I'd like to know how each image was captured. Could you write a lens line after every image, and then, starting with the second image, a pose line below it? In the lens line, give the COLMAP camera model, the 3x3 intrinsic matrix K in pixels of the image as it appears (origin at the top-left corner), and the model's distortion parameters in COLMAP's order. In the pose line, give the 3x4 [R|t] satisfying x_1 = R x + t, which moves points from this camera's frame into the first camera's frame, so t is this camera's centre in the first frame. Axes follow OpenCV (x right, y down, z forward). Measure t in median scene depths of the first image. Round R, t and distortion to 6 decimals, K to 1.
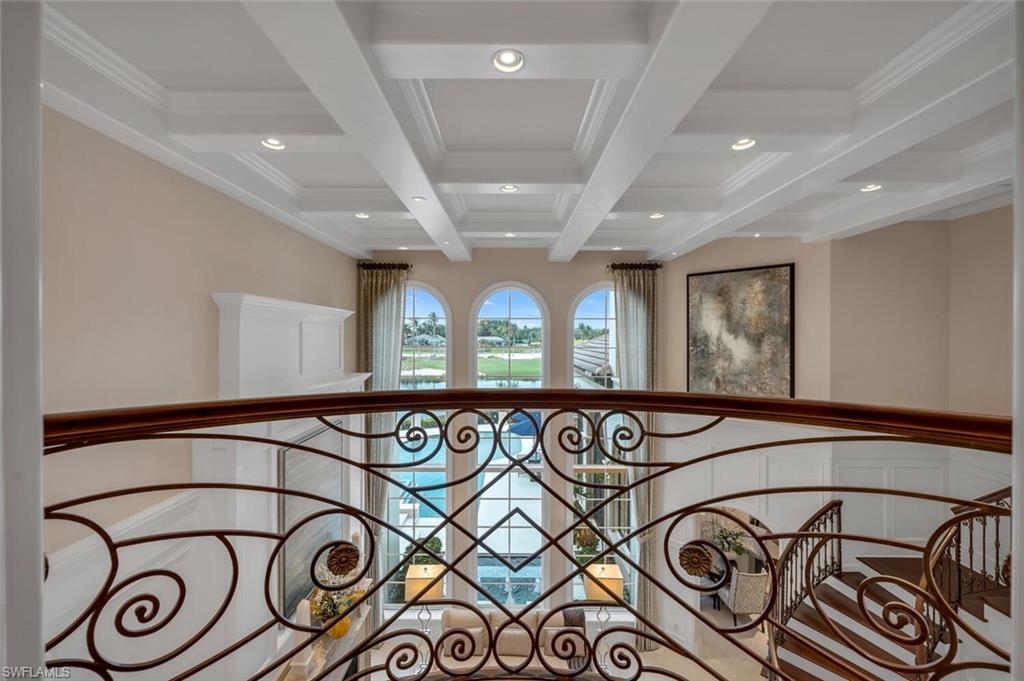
lens RADIAL K [[409.3, 0, 510.7], [0, 409.3, 339.5], [0, 0, 1]] dist [0.000196, 0.000040]
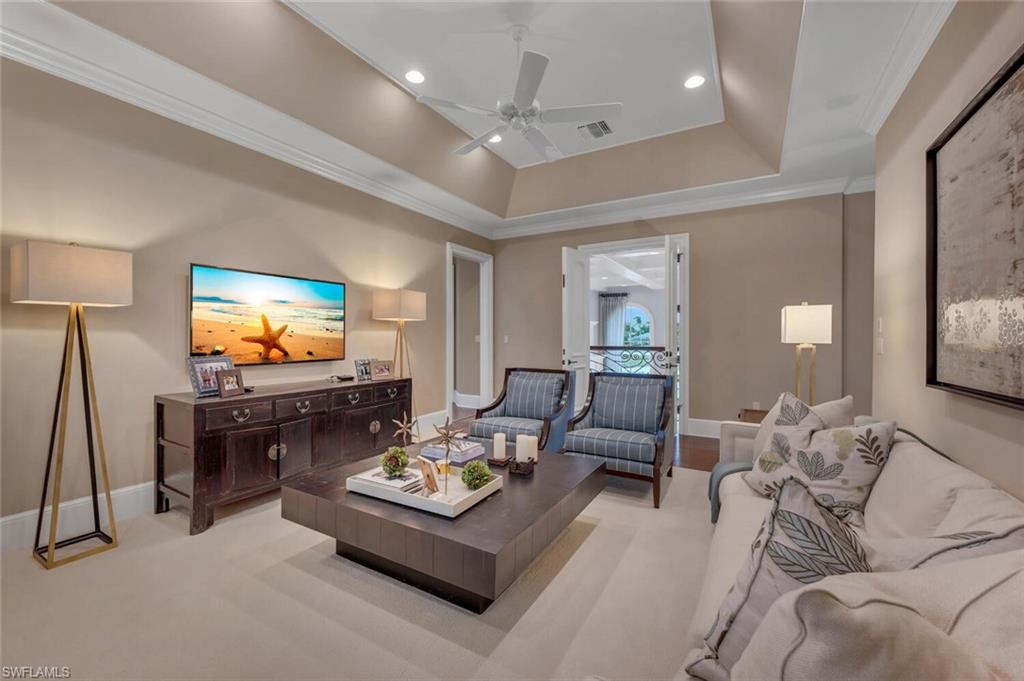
lens RADIAL K [[409.3, 0, 513.2], [0, 409.3, 339.1], [0, 0, 1]] dist [0.000196, 0.000040]
pose [[0.863651, -0.000741, -0.504090, 0.212593], [0.002108, 0.999995, 0.002141, 0.006795], [0.504086, -0.002912, 0.863649, -0.763003]]
